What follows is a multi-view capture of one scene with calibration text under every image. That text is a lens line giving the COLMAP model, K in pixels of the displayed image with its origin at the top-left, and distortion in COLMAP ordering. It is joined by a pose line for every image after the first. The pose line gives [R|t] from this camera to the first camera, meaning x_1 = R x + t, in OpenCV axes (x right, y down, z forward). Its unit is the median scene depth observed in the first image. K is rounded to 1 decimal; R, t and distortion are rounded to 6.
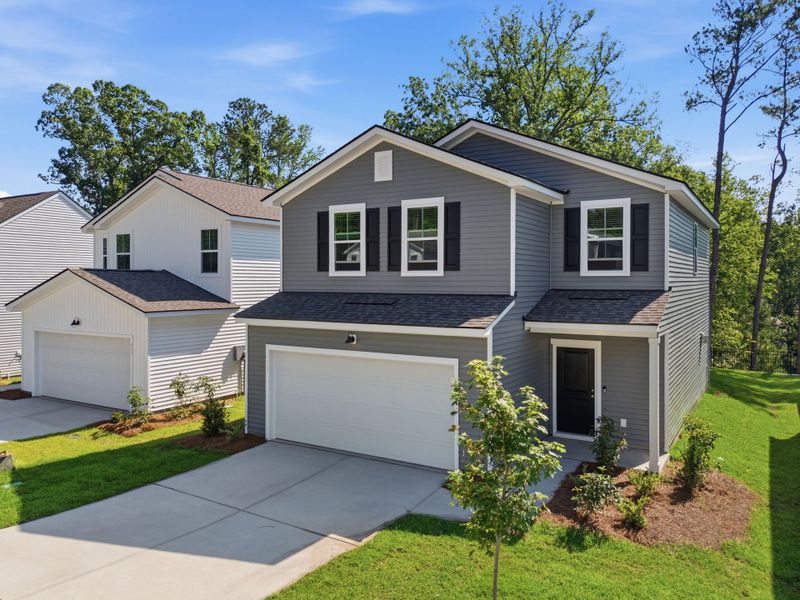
lens RADIAL K [[599.0, 0, 397.3], [0, 599.0, 294.2], [0, 0, 1]] dist [0.042211, -0.028165]
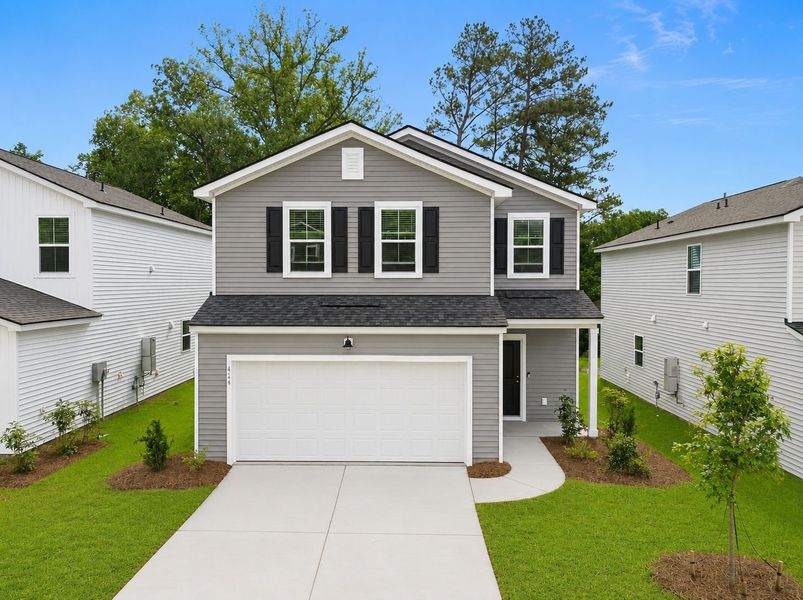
lens RADIAL K [[601.3, 0, 395.8], [0, 601.3, 305.3], [0, 0, 1]] dist [0.042211, -0.028165]
pose [[0.866420, -0.018818, 0.498961, -0.453871], [0.012317, 0.999791, 0.016319, -0.000229], [-0.499164, -0.007993, 0.866471, 0.118773]]
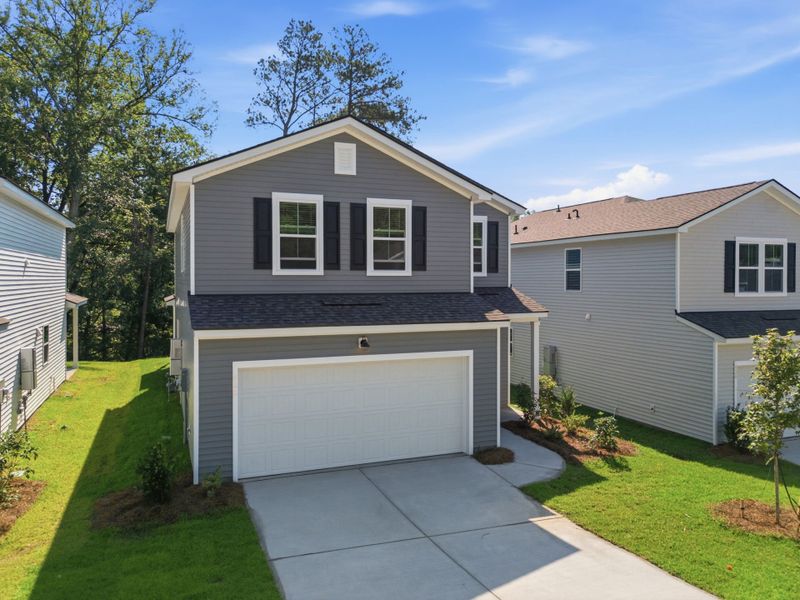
lens RADIAL K [[599.0, 0, 403.2], [0, 599.0, 294.9], [0, 0, 1]] dist [0.042211, -0.028165]
pose [[0.598120, -0.019431, 0.801171, -0.730057], [0.018137, 0.999778, 0.010708, -0.007739], [-0.801201, 0.008126, 0.598340, 0.363460]]
